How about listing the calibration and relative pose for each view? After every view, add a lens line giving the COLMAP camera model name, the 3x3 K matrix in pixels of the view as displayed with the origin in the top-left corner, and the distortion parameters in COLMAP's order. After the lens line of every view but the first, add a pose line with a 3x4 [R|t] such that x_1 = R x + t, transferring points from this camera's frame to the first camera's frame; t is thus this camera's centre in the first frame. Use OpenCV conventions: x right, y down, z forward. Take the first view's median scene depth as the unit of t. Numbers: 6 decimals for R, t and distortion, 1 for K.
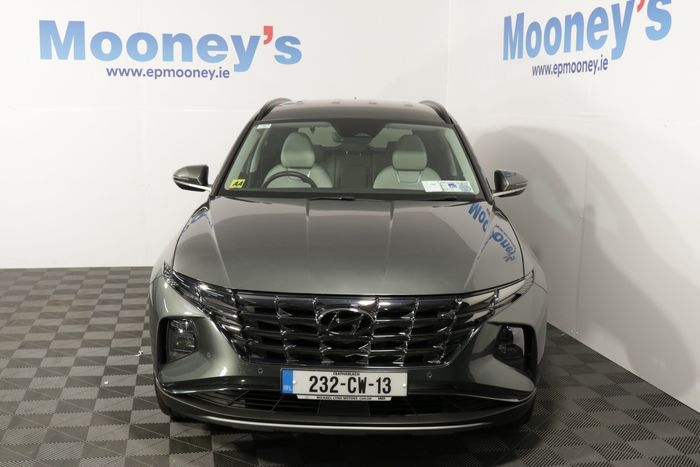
lens RADIAL K [[871.4, 0, 350.0], [0, 871.4, 233.5], [0, 0, 1]] dist [-0.026987, -0.004977]
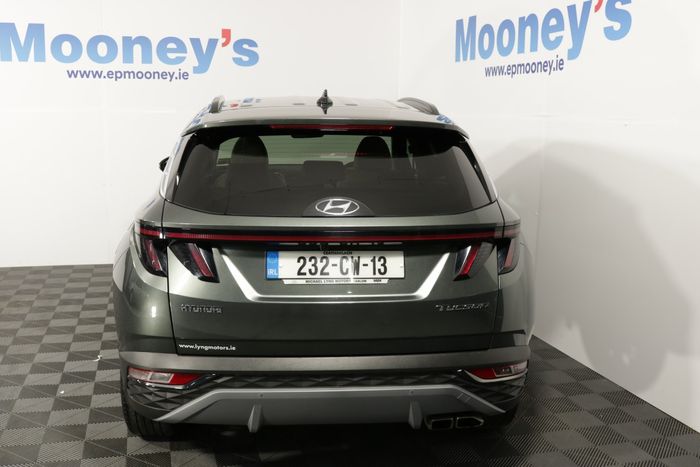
lens RADIAL K [[773.4, 0, 350.0], [0, 773.4, 233.5], [0, 0, 1]] dist [-0.060573, 0.025185]
pose [[0.998032, -0.010821, 0.061760, -0.008338], [0.009866, 0.999827, 0.015746, -0.012007], [-0.061919, -0.015106, 0.997967, 0.099021]]
